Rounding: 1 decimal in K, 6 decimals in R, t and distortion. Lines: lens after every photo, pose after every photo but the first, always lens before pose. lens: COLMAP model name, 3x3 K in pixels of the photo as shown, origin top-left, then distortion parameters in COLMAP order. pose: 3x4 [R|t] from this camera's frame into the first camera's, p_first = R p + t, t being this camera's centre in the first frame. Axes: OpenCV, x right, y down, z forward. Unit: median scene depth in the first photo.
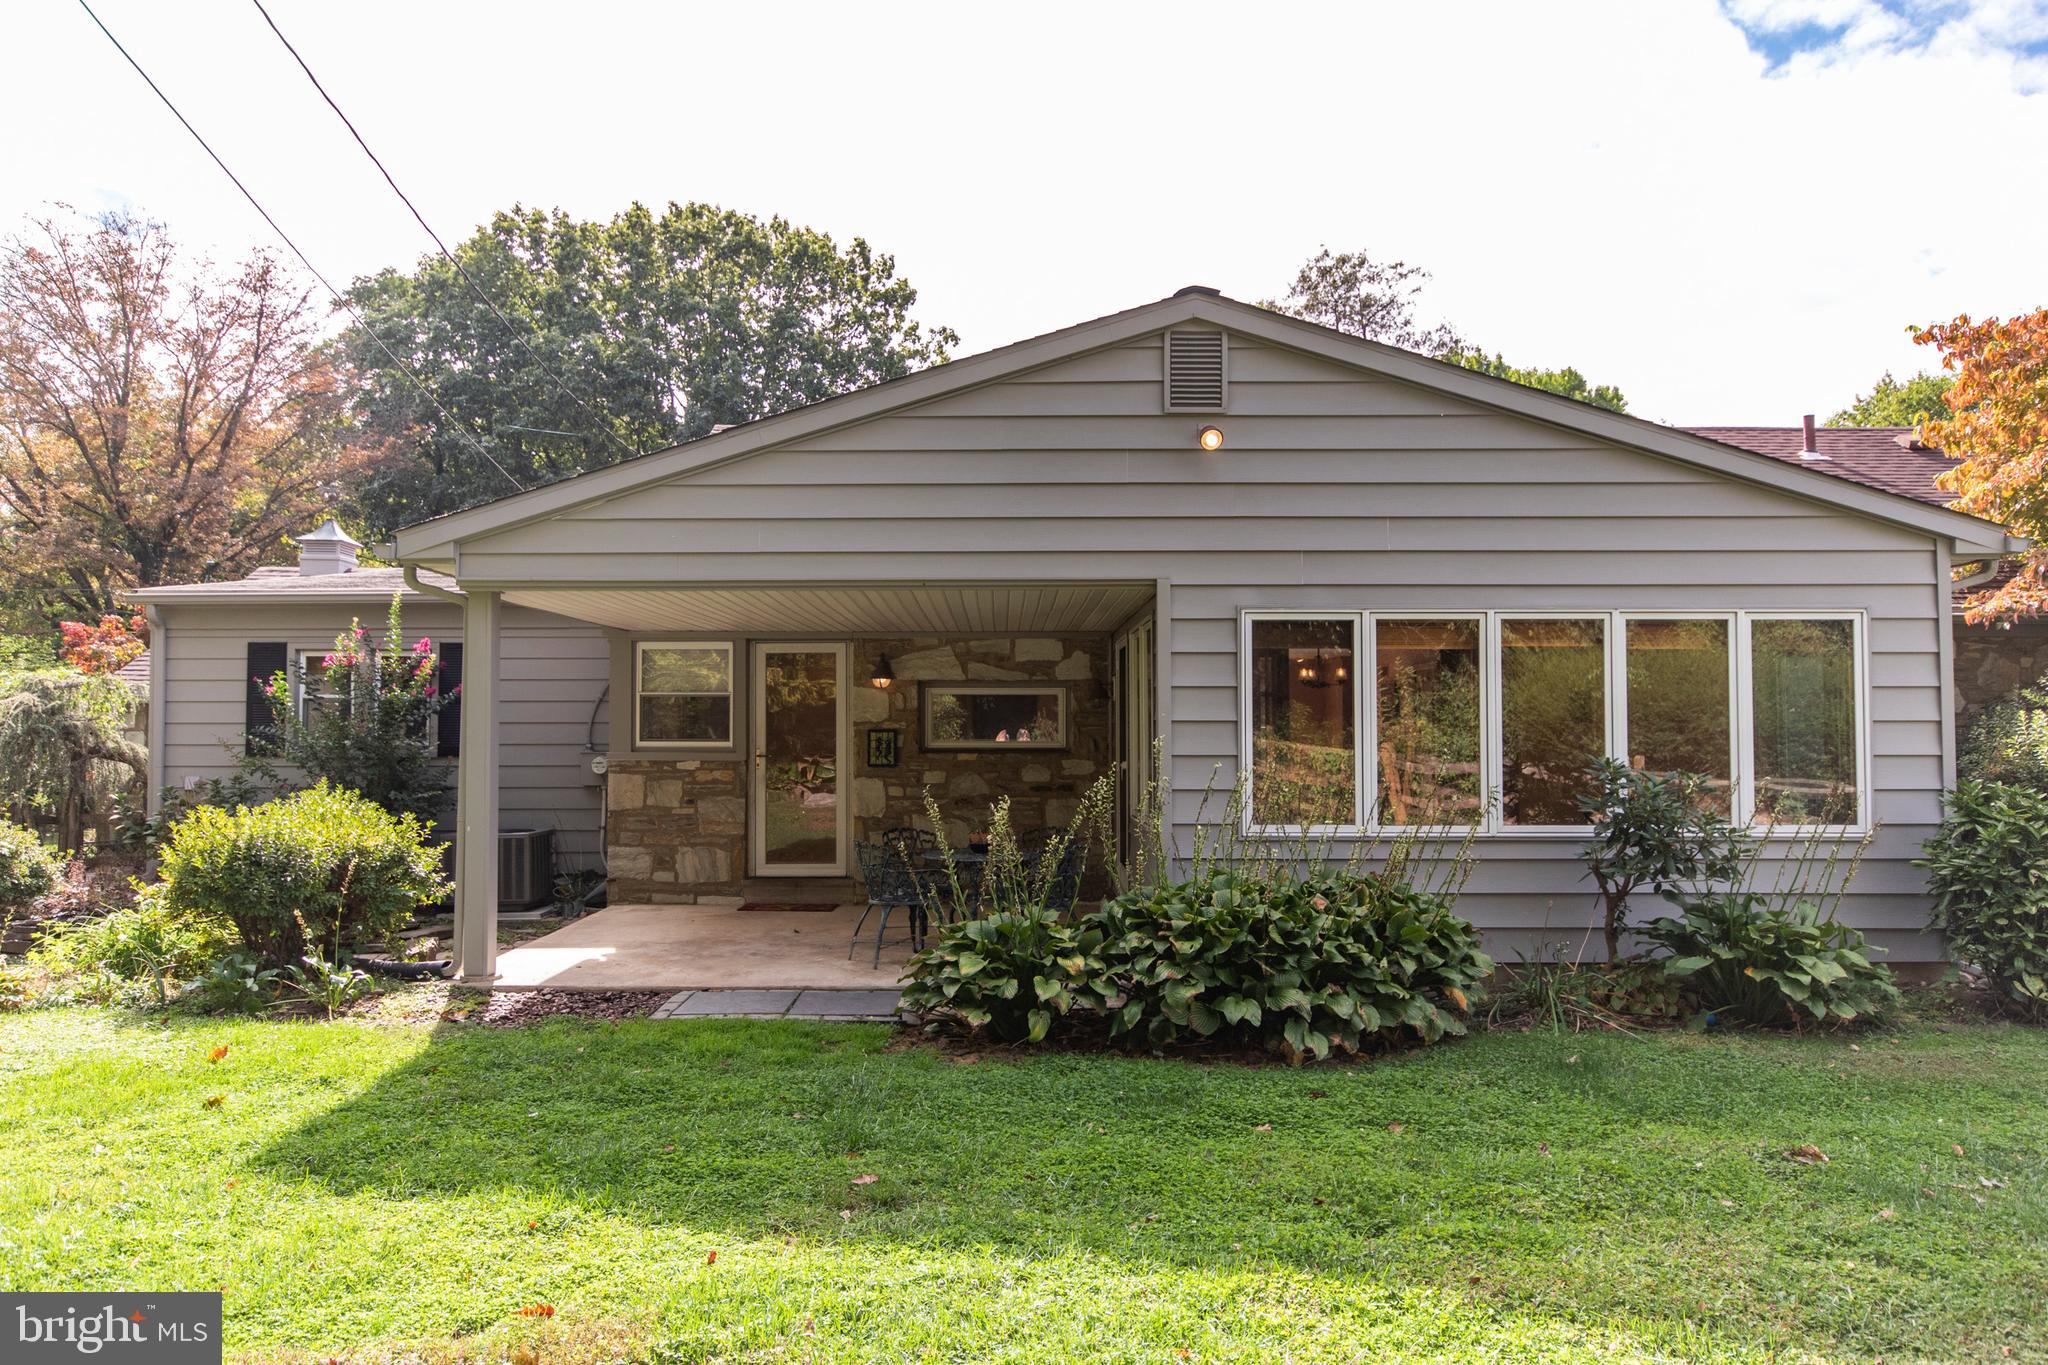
lens RADIAL K [[1409.5, 0, 1024.0], [0, 1409.5, 682.5], [0, 0, 1]] dist [0.009958, 0.002945]
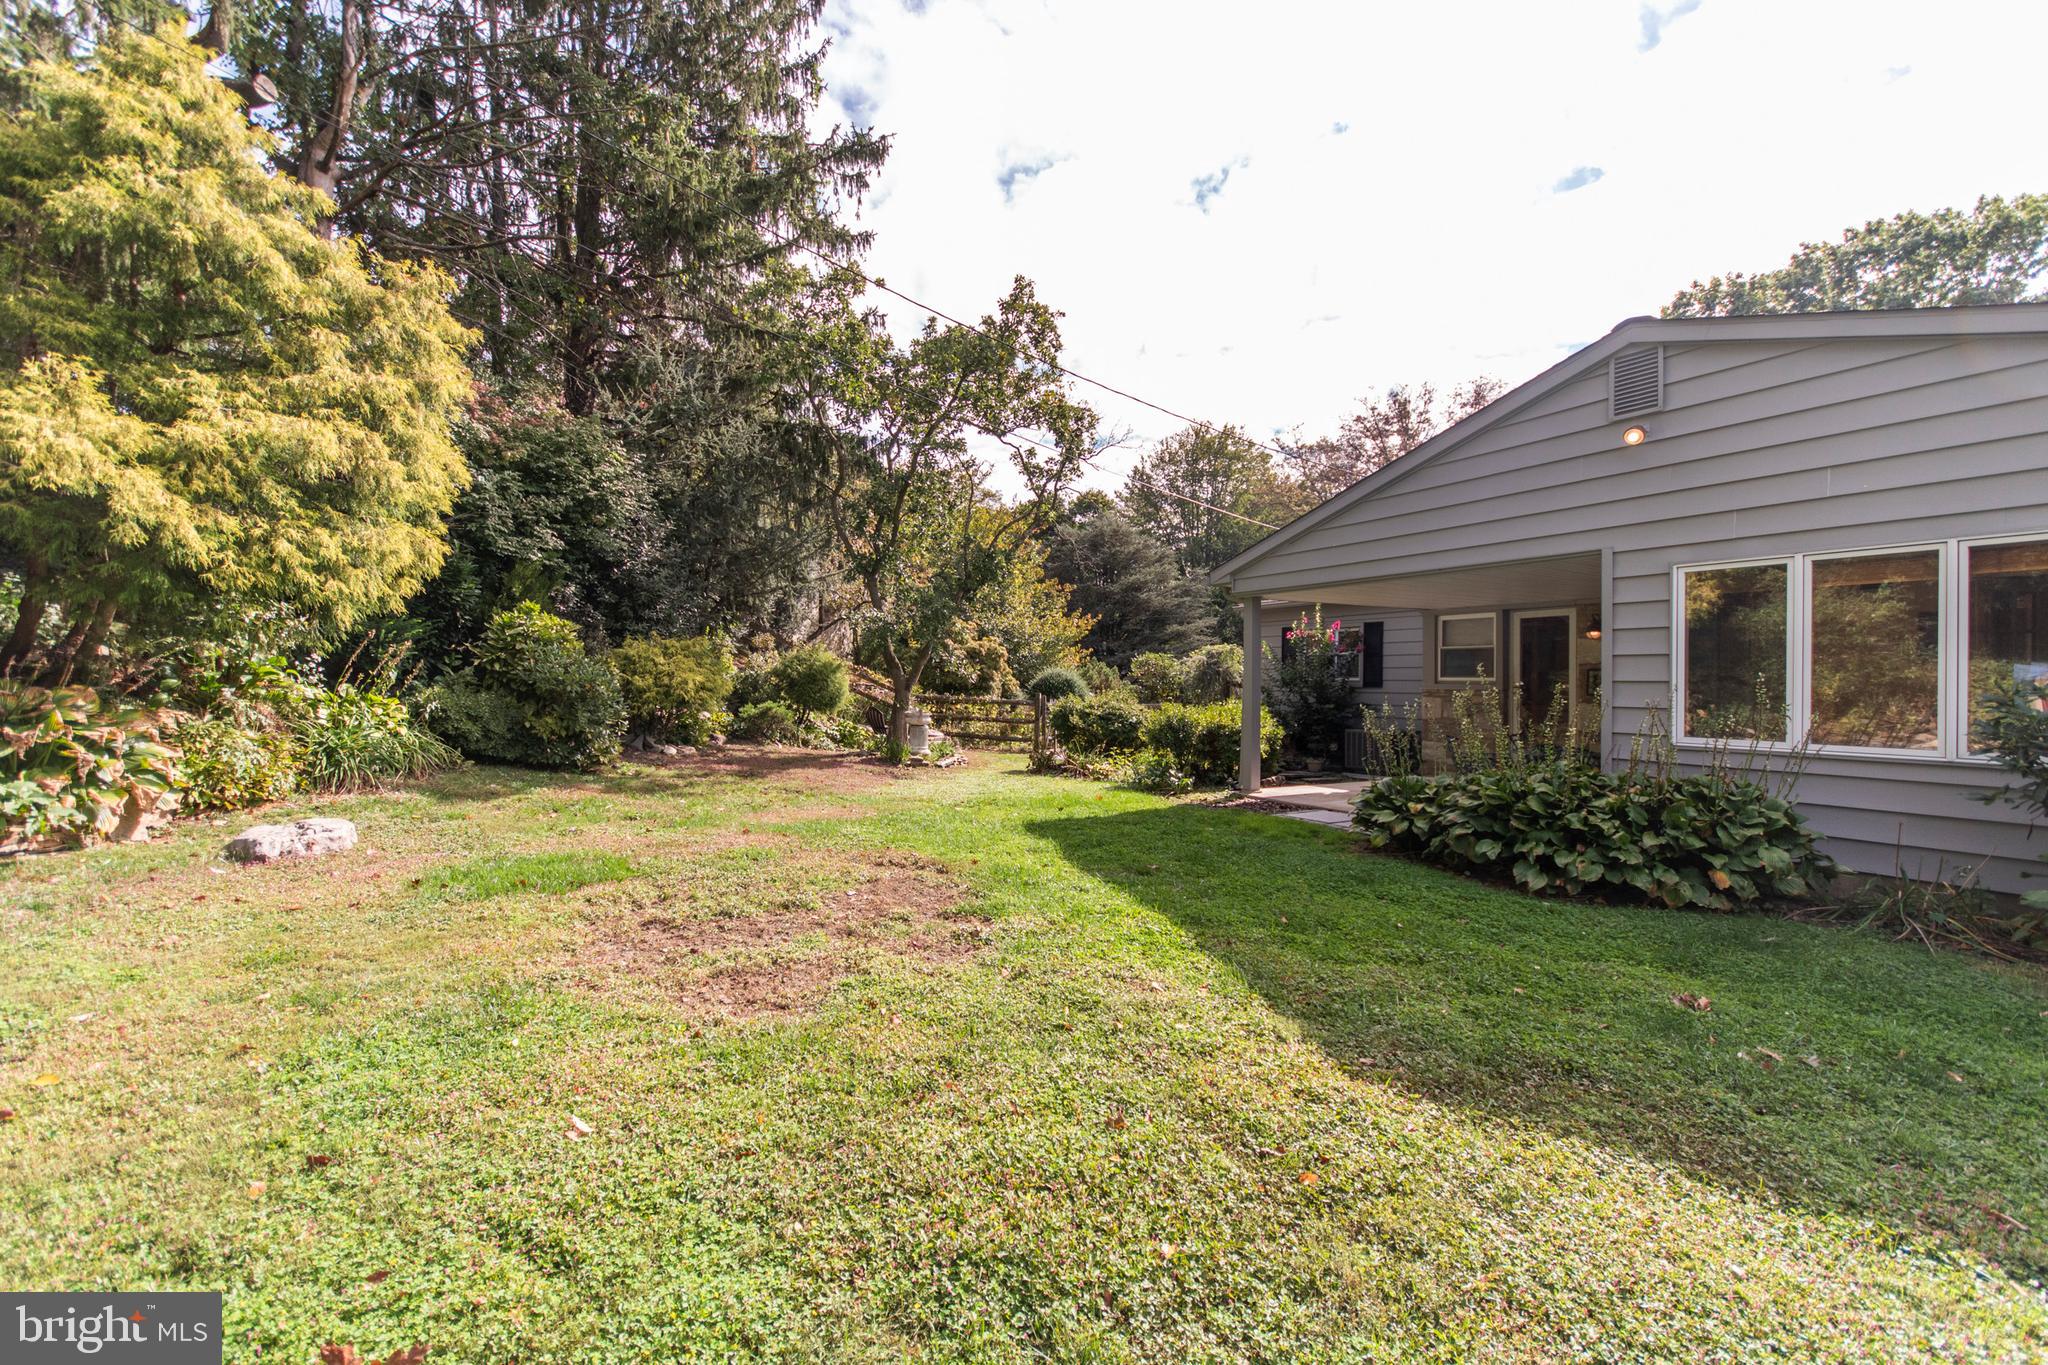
lens RADIAL K [[928.3, 0, 1003.0], [0, 928.3, 684.7], [0, 0, 1]] dist [0.004981, -0.000223]
pose [[0.474366, 0.008569, -0.880286, 0.419592], [0.021028, 0.999557, 0.021061, 0.017139], [0.880077, -0.028501, 0.473975, 0.055240]]
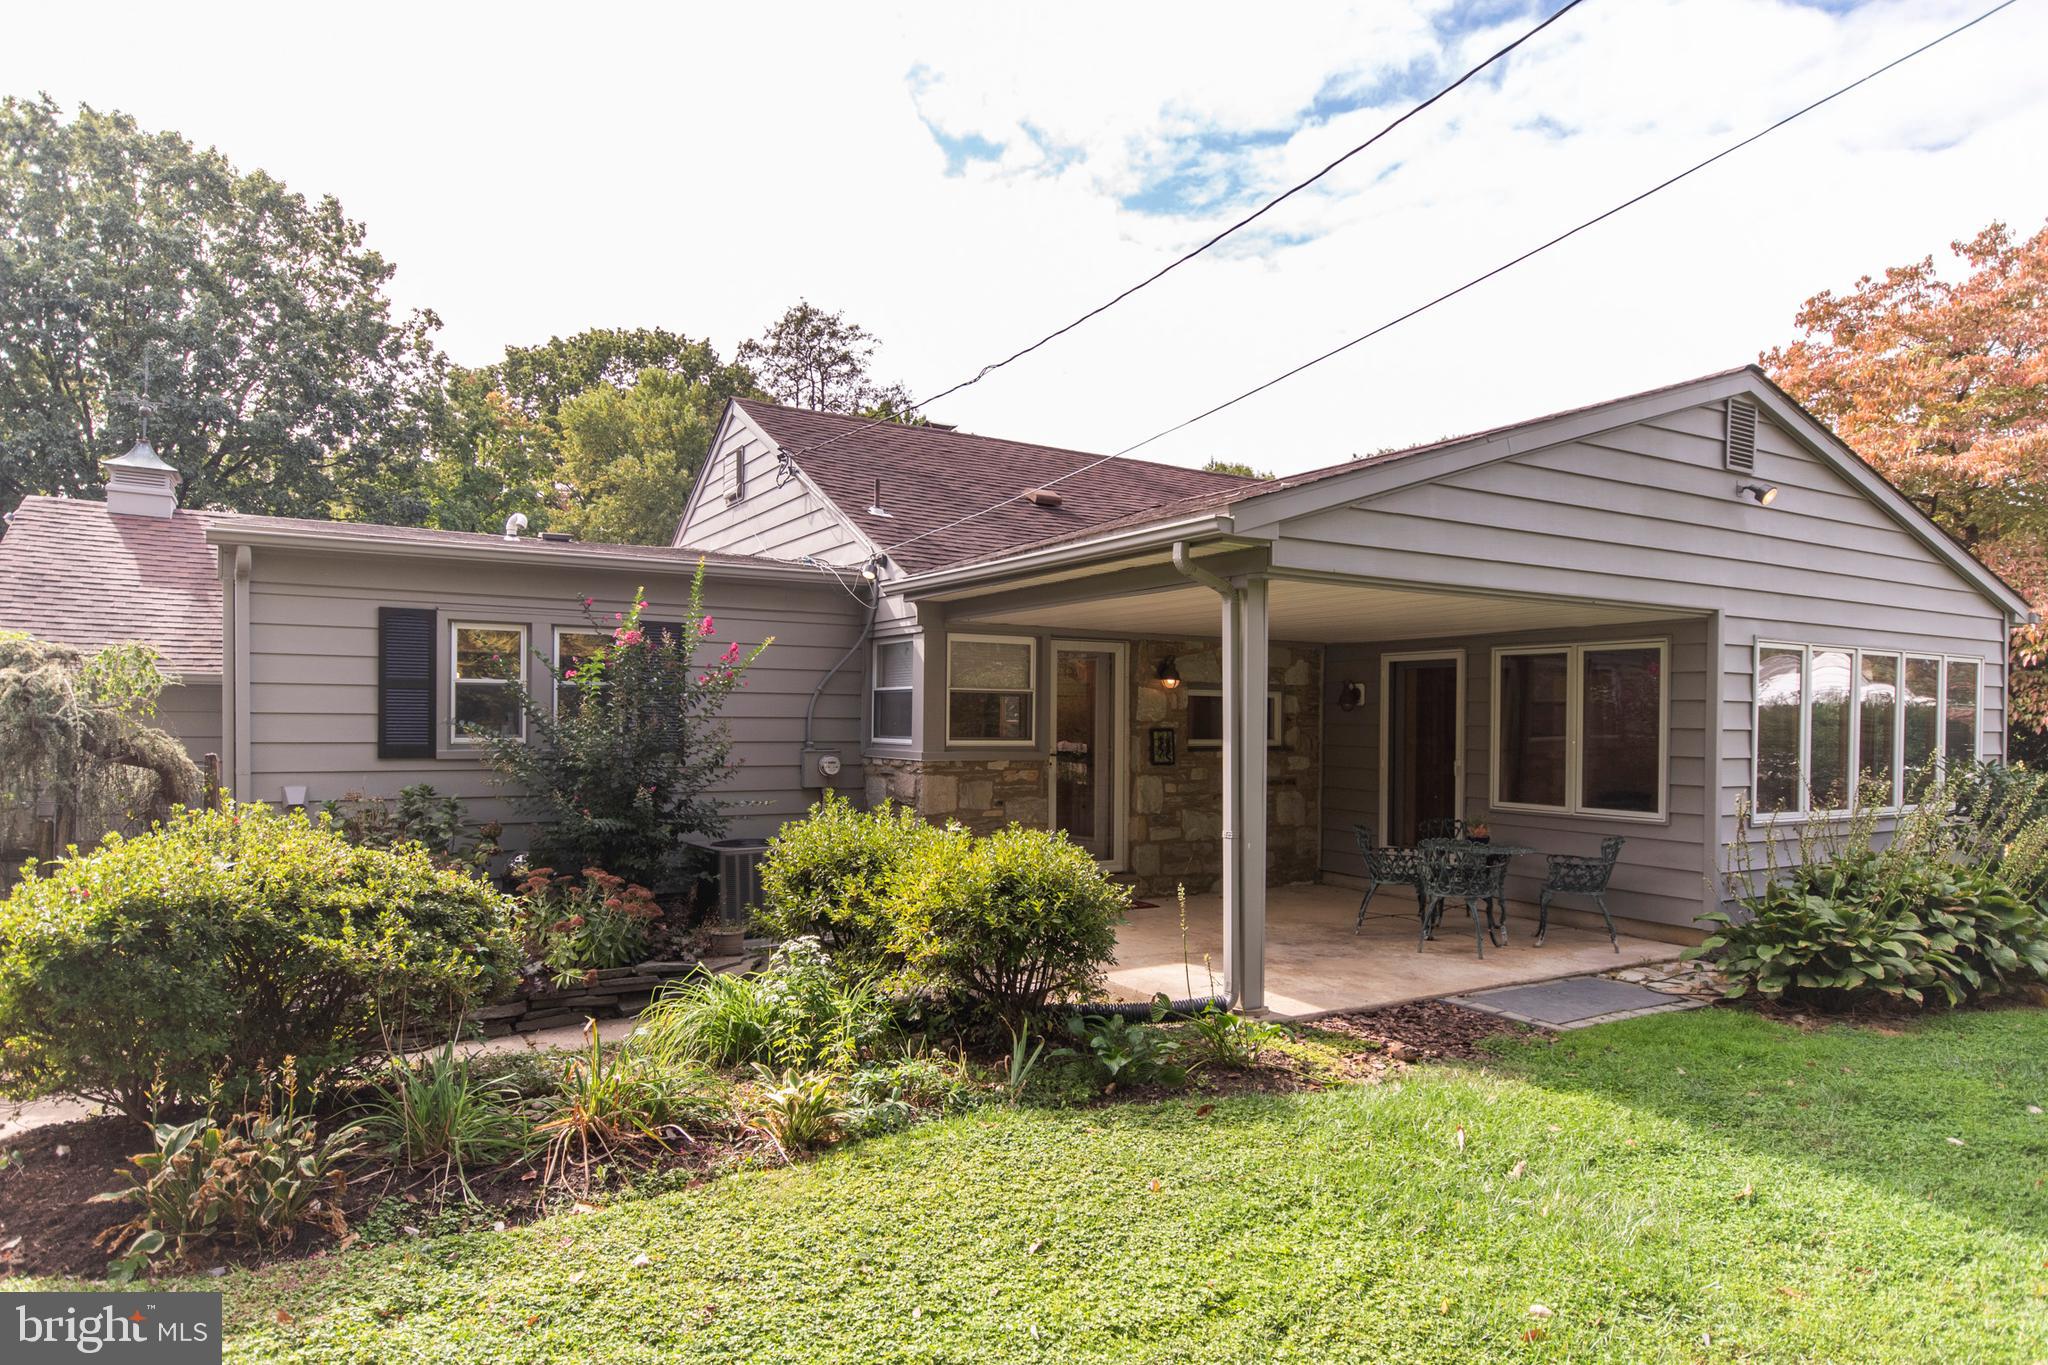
lens RADIAL K [[1188.4, 0, 1023.7], [0, 1188.4, 755.7], [0, 0, 1]] dist [-0.003802, 0.000143]
pose [[0.856107, -0.005222, 0.516772, -0.639682], [-0.027162, 0.998112, 0.055083, 0.007431], [-0.516084, -0.061193, 0.854349, 0.303539]]
